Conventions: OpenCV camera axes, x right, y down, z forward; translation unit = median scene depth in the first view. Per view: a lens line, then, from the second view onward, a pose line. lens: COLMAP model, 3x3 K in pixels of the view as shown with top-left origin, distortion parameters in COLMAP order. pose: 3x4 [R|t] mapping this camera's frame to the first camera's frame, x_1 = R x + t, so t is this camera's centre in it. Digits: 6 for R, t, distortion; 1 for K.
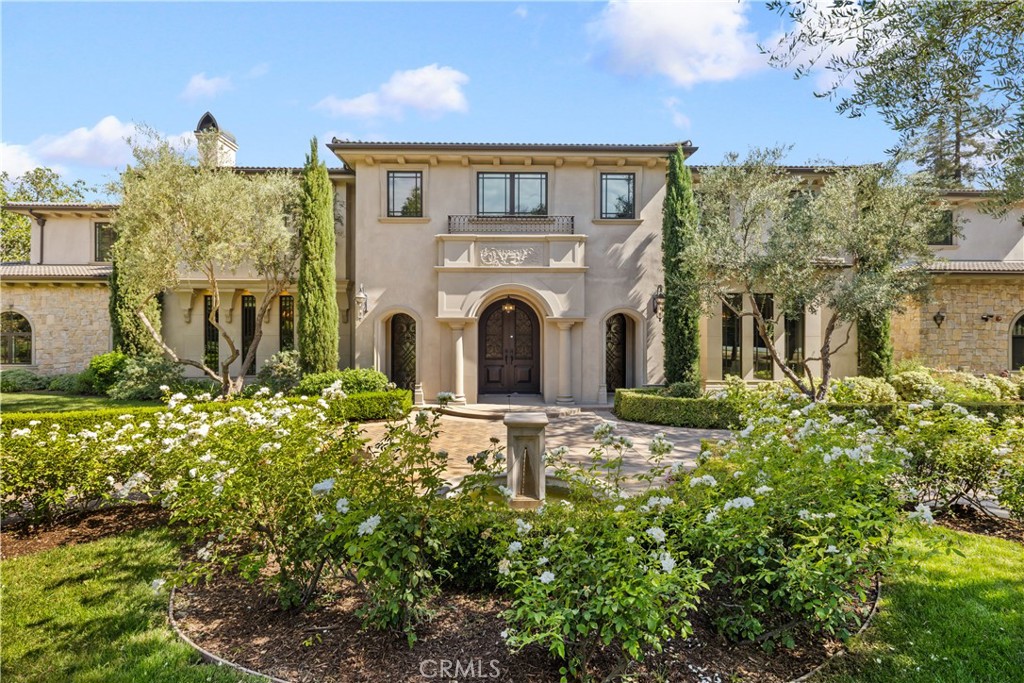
lens RADIAL K [[508.3, 0, 510.1], [0, 508.3, 331.6], [0, 0, 1]] dist [-0.004083, -0.001564]
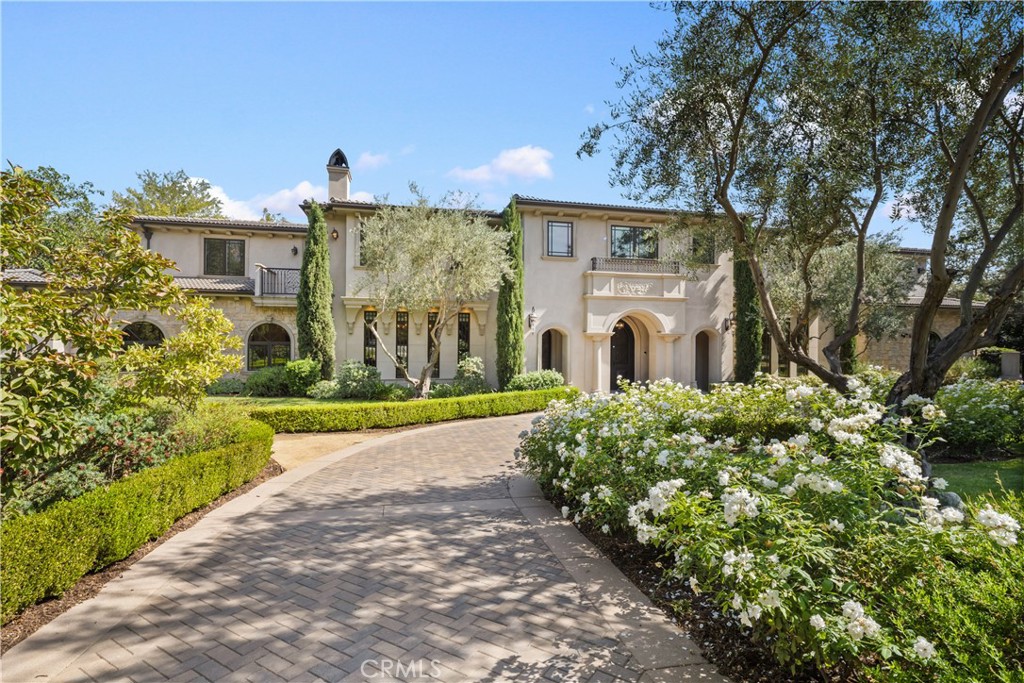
lens RADIAL K [[508.3, 0, 510.4], [0, 508.3, 345.0], [0, 0, 1]] dist [-0.004083, -0.001564]
pose [[0.977373, 0.003540, 0.211493, -0.614782], [-0.005696, 0.999938, 0.009588, -0.006154], [-0.211446, -0.010576, 0.977333, -0.271318]]
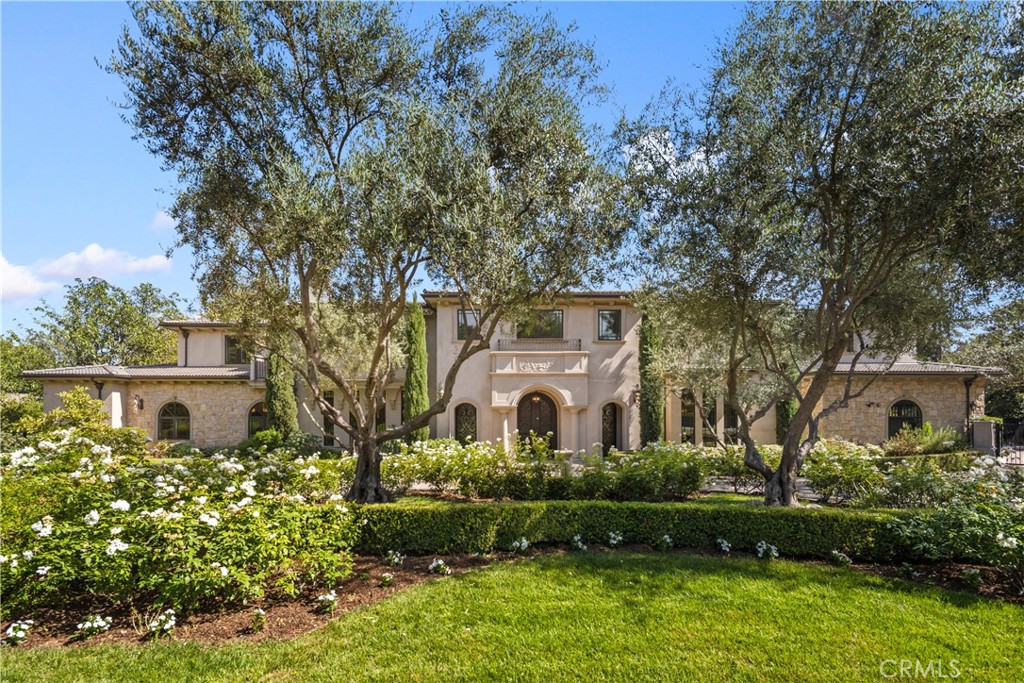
lens RADIAL K [[508.3, 0, 507.7], [0, 508.3, 421.1], [0, 0, 1]] dist [-0.004083, -0.001564]
pose [[0.999962, -0.002772, -0.008205, -0.080172], [0.002861, 0.999936, 0.010931, 0.001030], [0.008174, -0.010954, 0.999907, -0.521705]]
